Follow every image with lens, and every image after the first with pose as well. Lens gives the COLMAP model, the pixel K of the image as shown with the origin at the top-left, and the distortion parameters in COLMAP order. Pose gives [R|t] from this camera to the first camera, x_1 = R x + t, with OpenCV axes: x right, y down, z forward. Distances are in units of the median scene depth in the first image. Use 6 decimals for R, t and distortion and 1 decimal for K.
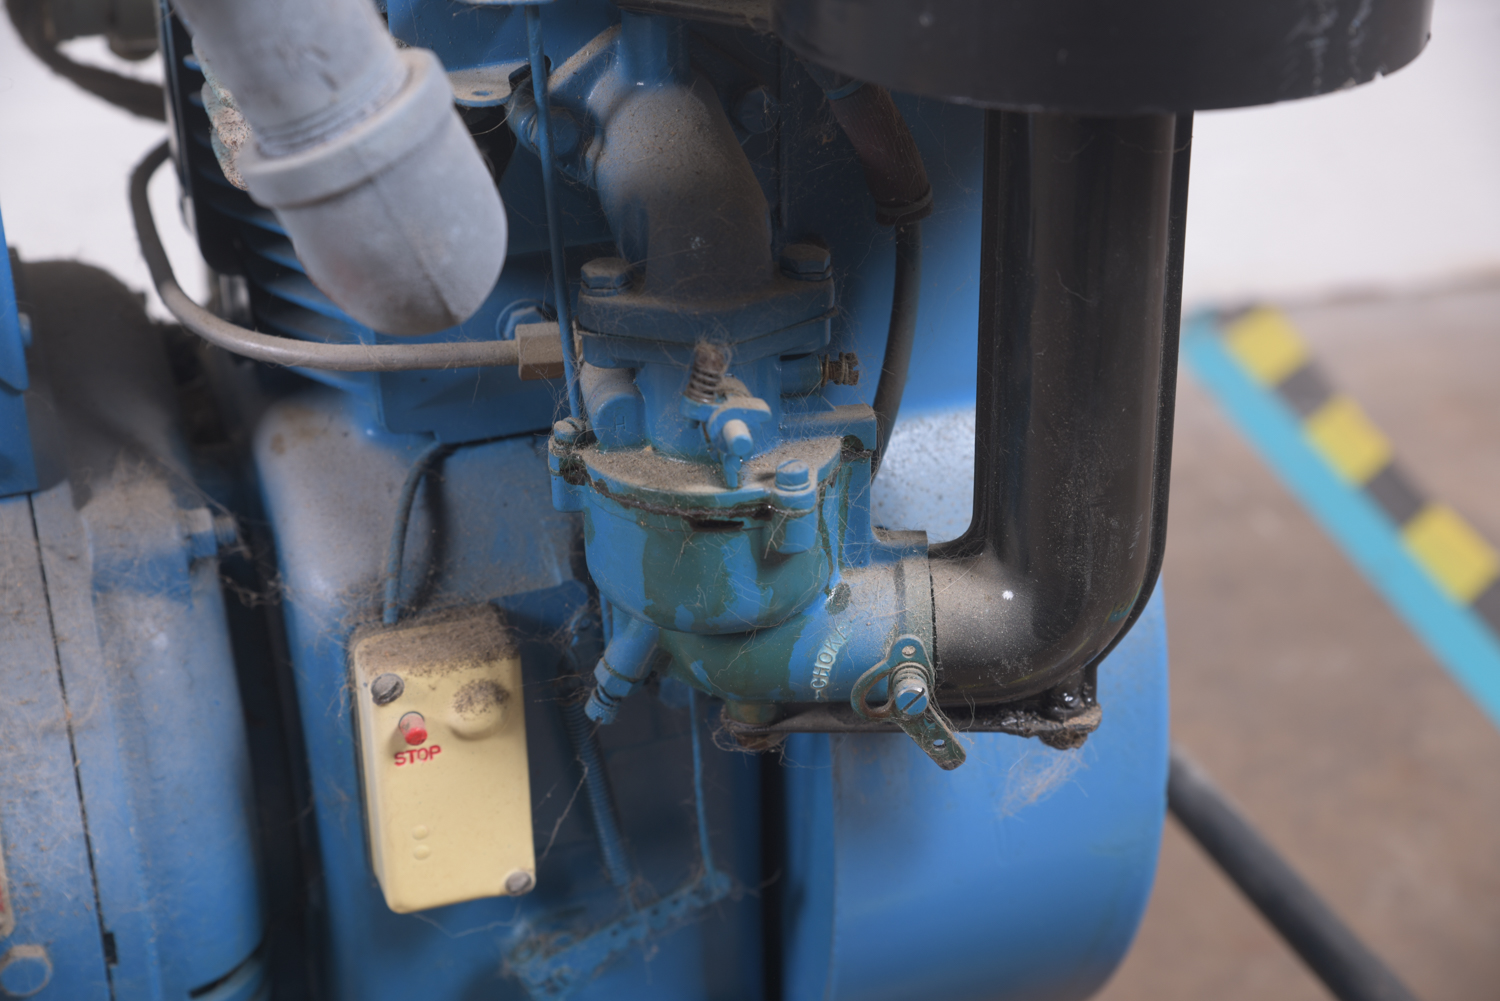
lens RADIAL K [[2466.2, 0, 741.5], [0, 2466.2, 491.4], [0, 0, 1]] dist [0.074048, 0.000000]
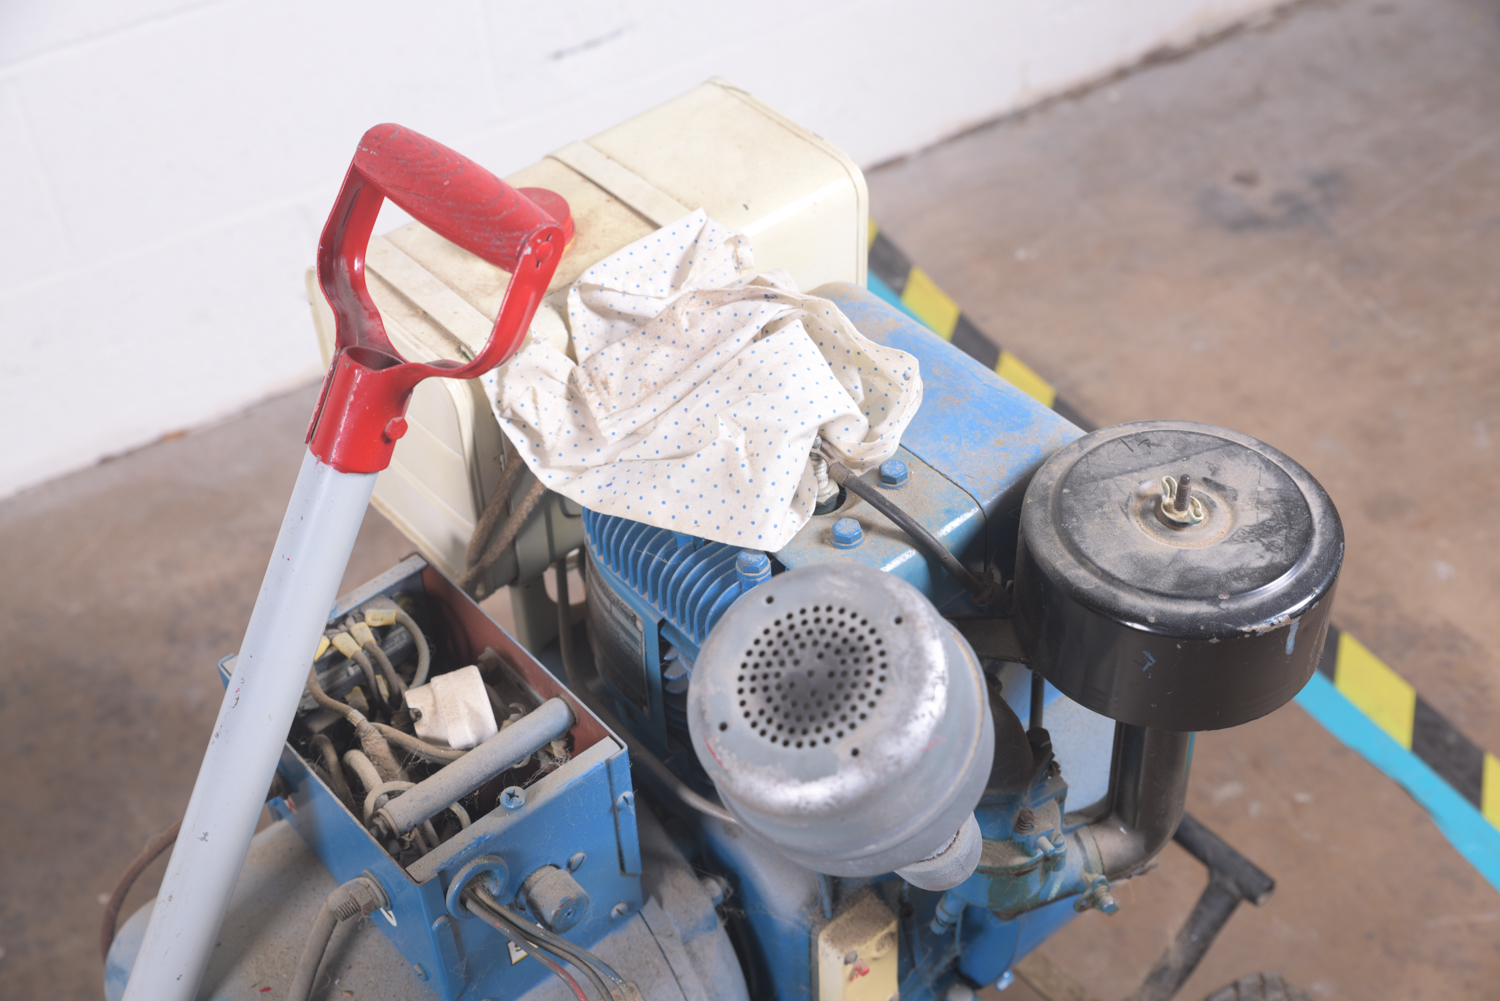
lens RADIAL K [[2053.8, 0, 754.2], [0, 2053.8, 492.8], [0, 0, 1]] dist [0.046225, 0.000000]
pose [[0.933686, -0.253821, 0.252596, -0.531090], [0.177552, 0.940724, 0.288989, -0.757241], [-0.310975, -0.224976, 0.923407, -0.432294]]
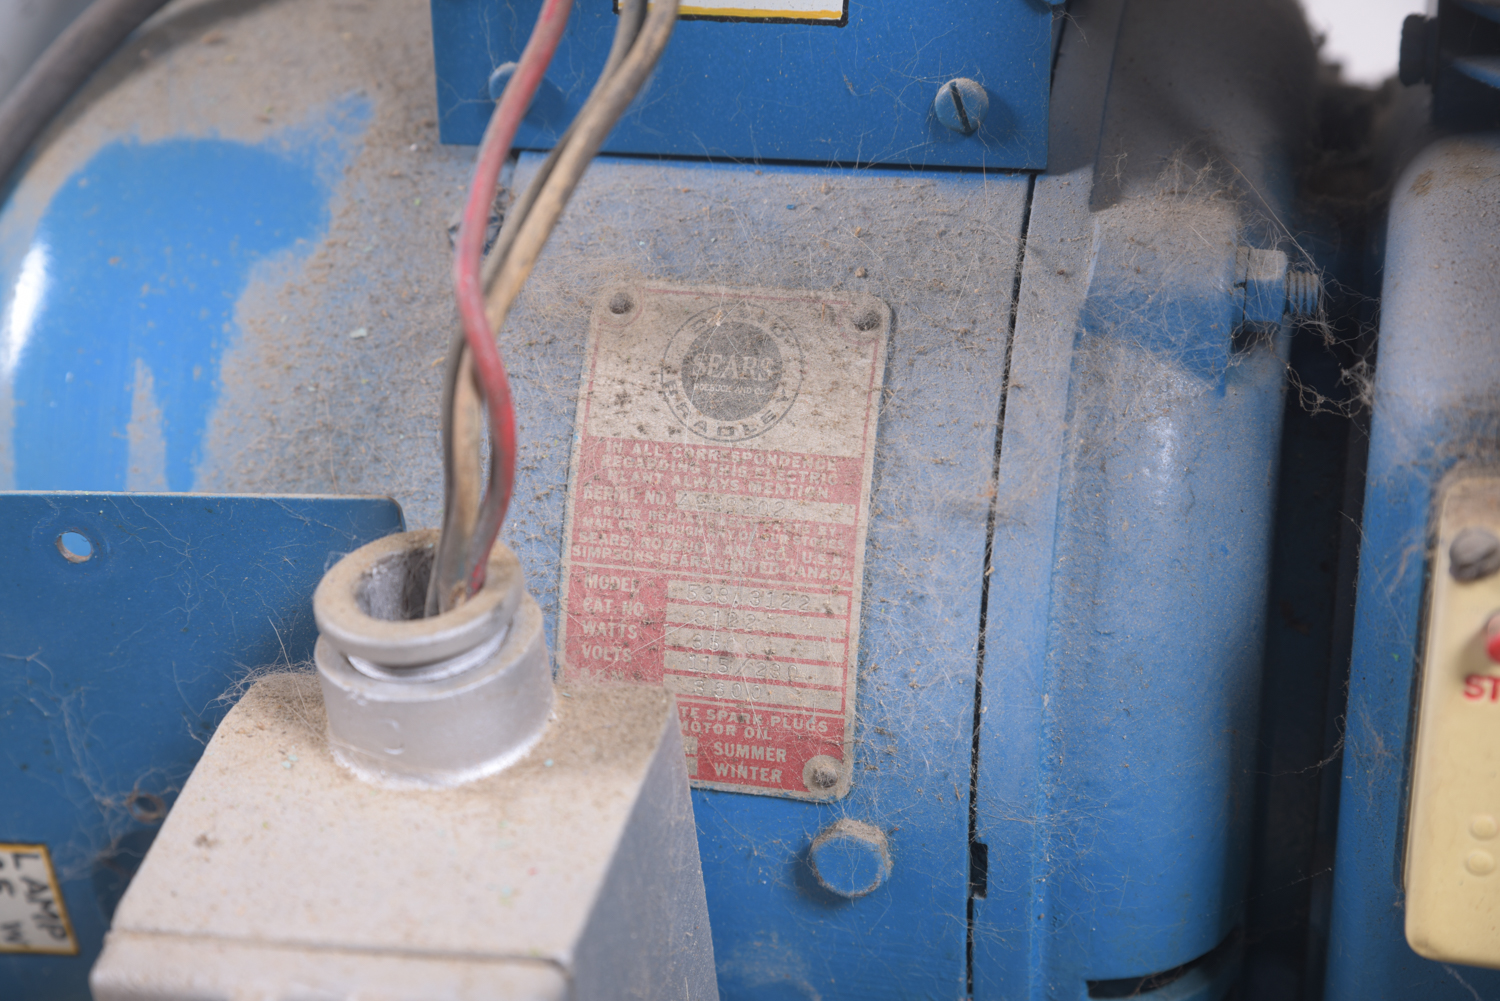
lens RADIAL K [[2431.9, 0, 756.4], [0, 2431.9, 483.9], [0, 0, 1]] dist [0.040820, 0.000000]
pose [[0.837284, 0.210343, -0.504690, 0.000232], [-0.244263, 0.969708, -0.001082, 0.102465], [0.489174, 0.124183, 0.863300, 0.411032]]
